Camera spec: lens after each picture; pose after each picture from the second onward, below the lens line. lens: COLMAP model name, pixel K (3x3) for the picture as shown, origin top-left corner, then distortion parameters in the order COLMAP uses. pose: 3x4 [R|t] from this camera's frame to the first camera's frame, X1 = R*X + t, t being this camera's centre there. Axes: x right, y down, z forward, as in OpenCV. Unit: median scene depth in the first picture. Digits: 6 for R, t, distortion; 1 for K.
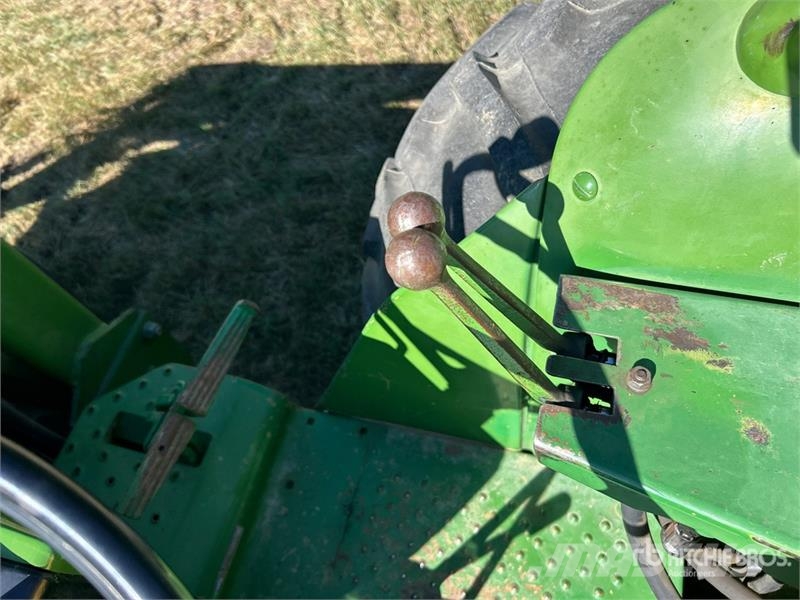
lens RADIAL K [[606.0, 0, 395.2], [0, 606.0, 298.2], [0, 0, 1]] dist [0.014121, -0.024093]
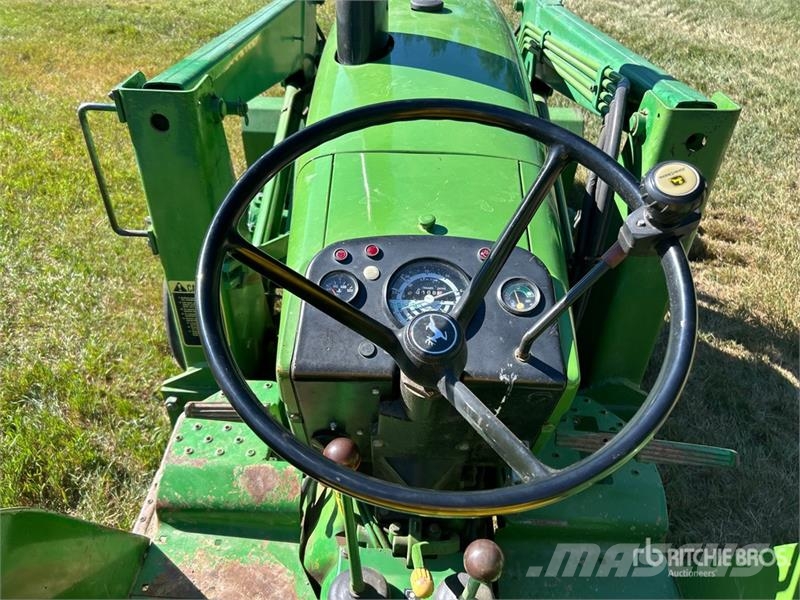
lens RADIAL K [[606.0, 0, 398.5], [0, 606.0, 301.4], [0, 0, 1]] dist [0.014121, -0.024093]
pose [[0.230981, 0.701962, -0.673719, 0.060185], [-0.862219, 0.468513, 0.192547, 0.061275], [0.450807, 0.536418, 0.713463, -0.098114]]
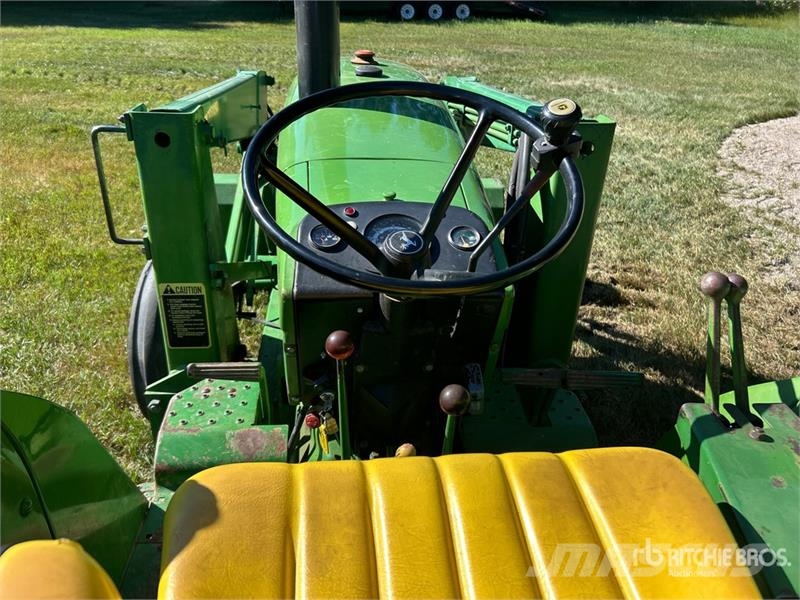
lens RADIAL K [[606.0, 0, 398.7], [0, 606.0, 298.7], [0, 0, 1]] dist [0.014121, -0.024093]
pose [[0.337906, 0.570368, -0.748666, 0.170134], [-0.848328, 0.529085, 0.020193, 0.114250], [0.407626, 0.628291, 0.662640, -0.111859]]
